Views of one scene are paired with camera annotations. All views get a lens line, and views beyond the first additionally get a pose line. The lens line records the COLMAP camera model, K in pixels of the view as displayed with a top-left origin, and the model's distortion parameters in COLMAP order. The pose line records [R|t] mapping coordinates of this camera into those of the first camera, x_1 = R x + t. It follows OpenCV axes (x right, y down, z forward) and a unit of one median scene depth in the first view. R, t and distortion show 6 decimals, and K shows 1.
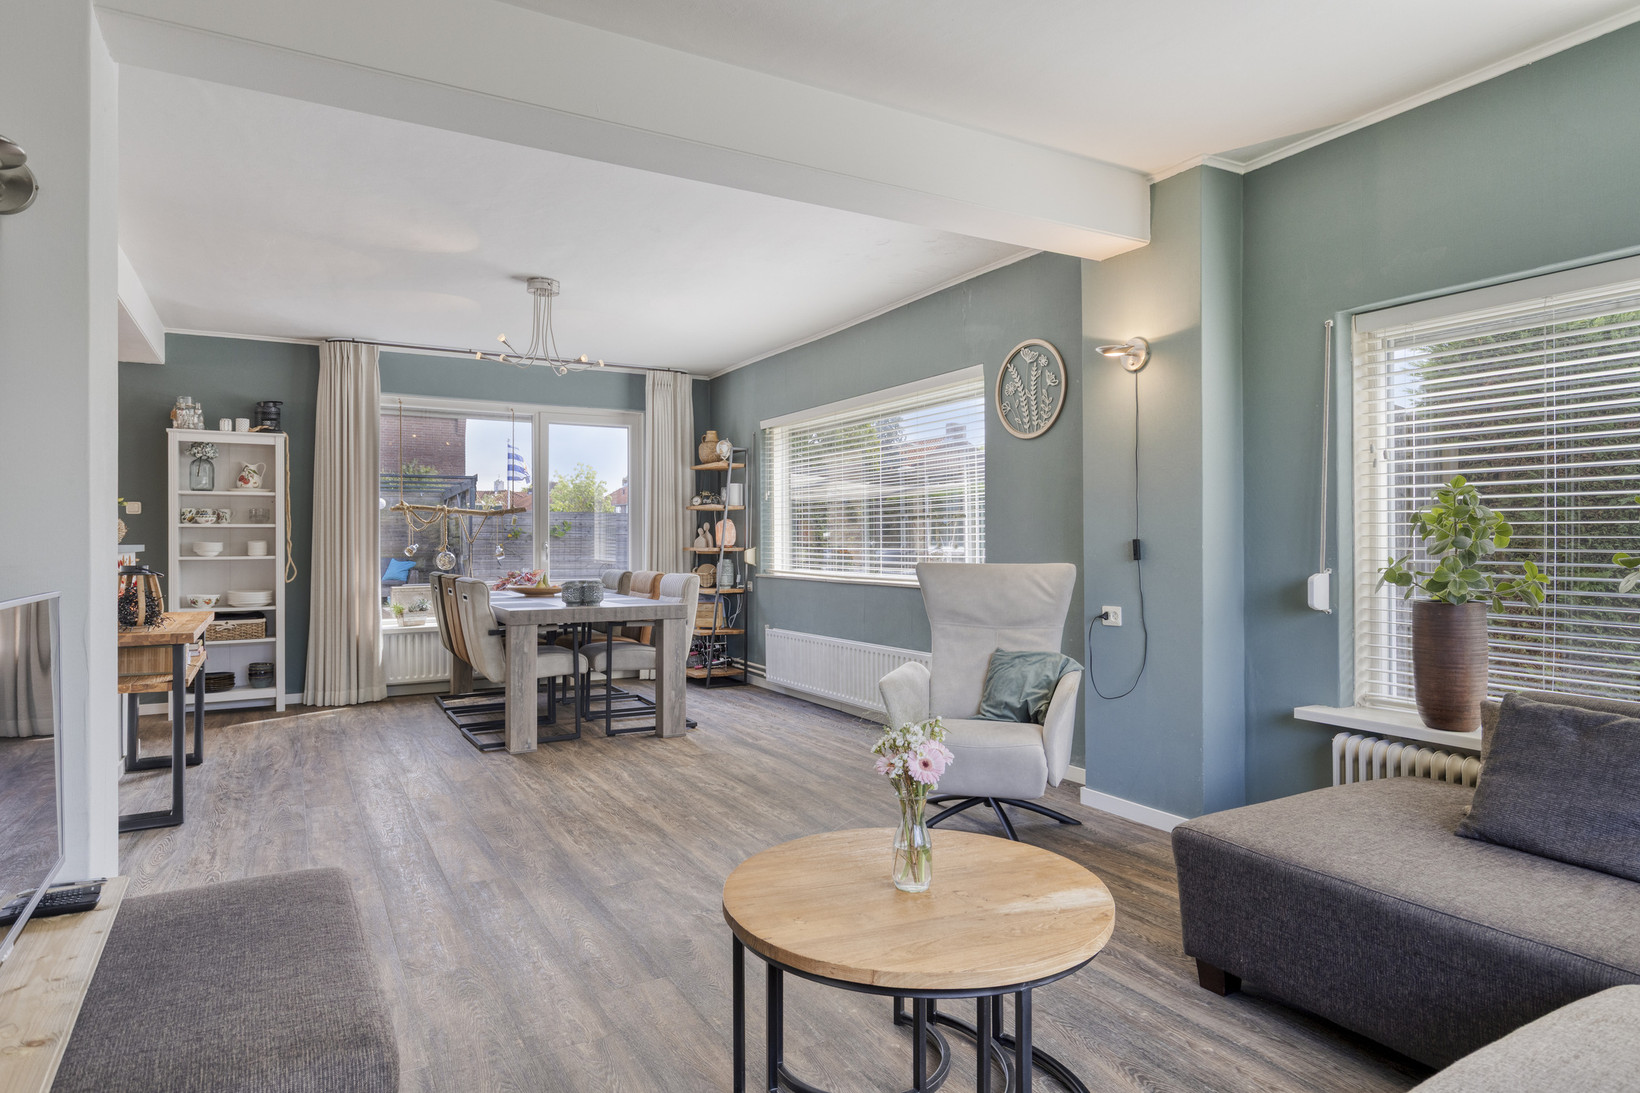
lens RADIAL K [[927.0, 0, 818.3], [0, 927.0, 530.1], [0, 0, 1]] dist [0.010627, -0.001799]
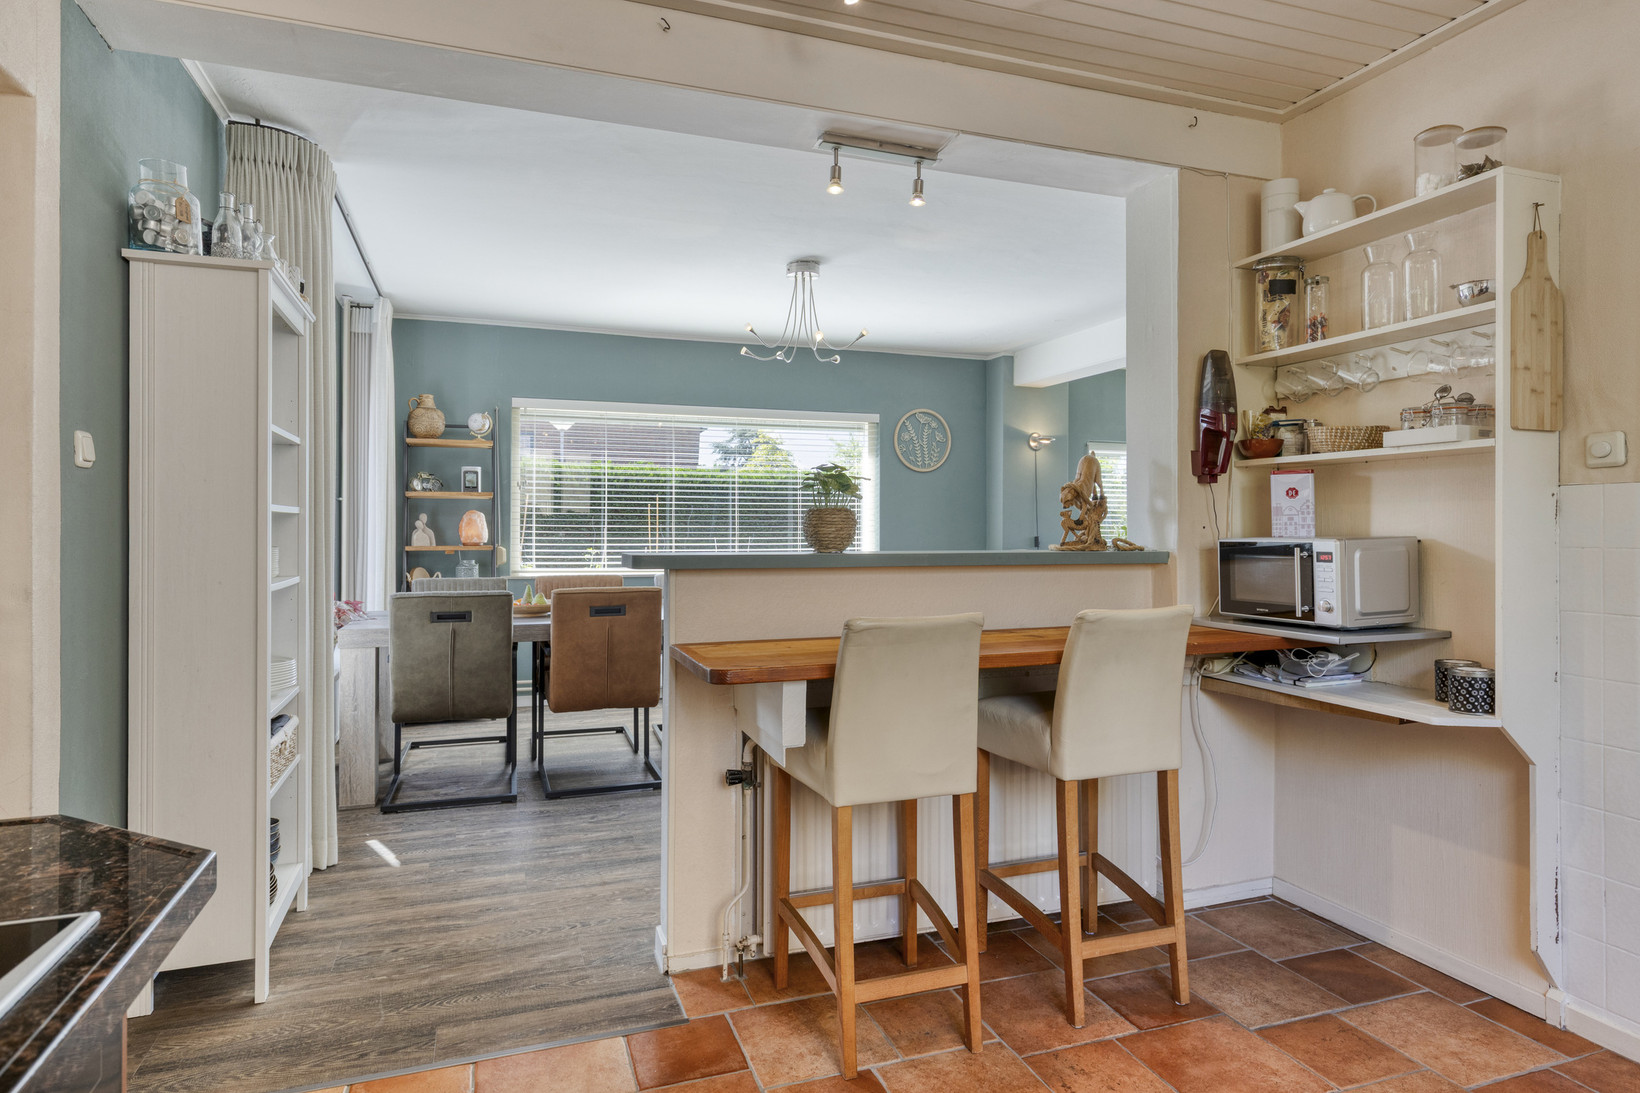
lens RADIAL K [[927.0, 0, 818.3], [0, 927.0, 530.1], [0, 0, 1]] dist [0.010627, -0.001799]
pose [[0.192917, 0.003526, 0.981209, -1.262396], [-0.013227, 0.999912, -0.000993, 0.003467], [-0.981126, -0.012787, 0.192947, 0.820768]]
